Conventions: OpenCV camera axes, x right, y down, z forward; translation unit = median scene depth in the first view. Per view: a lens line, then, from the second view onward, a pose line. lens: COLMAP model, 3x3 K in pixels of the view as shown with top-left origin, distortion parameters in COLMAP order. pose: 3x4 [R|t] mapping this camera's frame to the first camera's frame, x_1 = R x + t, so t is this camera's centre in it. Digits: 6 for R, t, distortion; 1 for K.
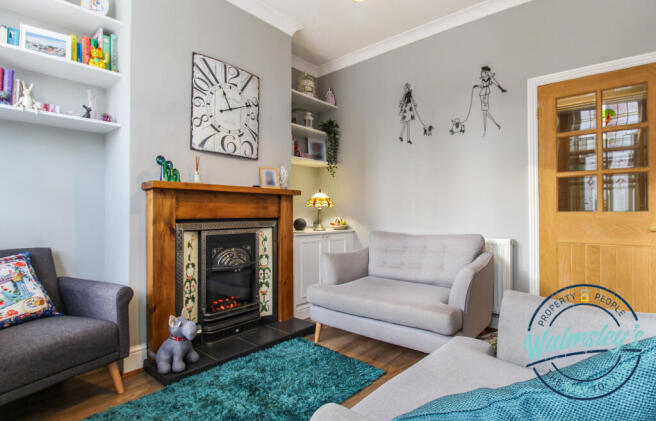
lens RADIAL K [[328.9, 0, 328.0], [0, 328.9, 210.5], [0, 0, 1]] dist [0.001449, -0.011410]
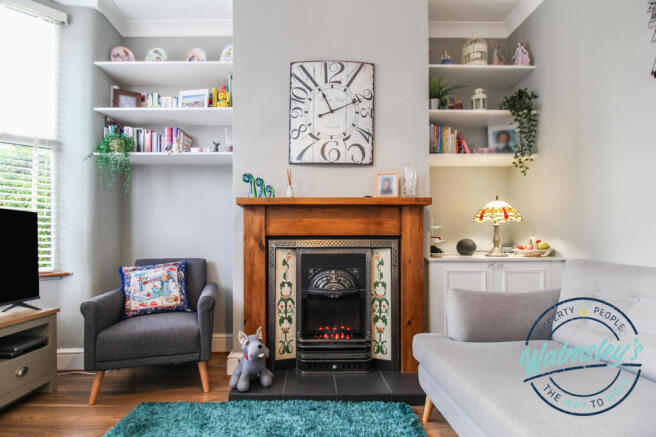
lens RADIAL K [[314.5, 0, 315.9], [0, 314.5, 236.1], [0, 0, 1]] dist [-0.003004, -0.001045]
pose [[0.668091, -0.009692, -0.744016, 0.298788], [0.005792, 0.999953, -0.007826, 0.031111], [0.744057, 0.000919, 0.668116, 0.414803]]
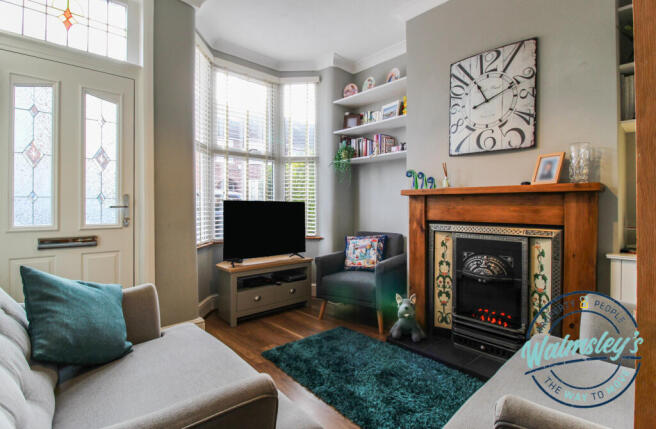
lens RADIAL K [[319.6, 0, 326.9], [0, 319.6, 206.4], [0, 0, 1]] dist [-0.001306, -0.000394]
pose [[-0.103840, 0.004383, -0.994584, 0.626987], [0.004276, 0.999983, 0.003960, -0.025414], [0.994585, -0.003842, -0.103857, 0.663918]]
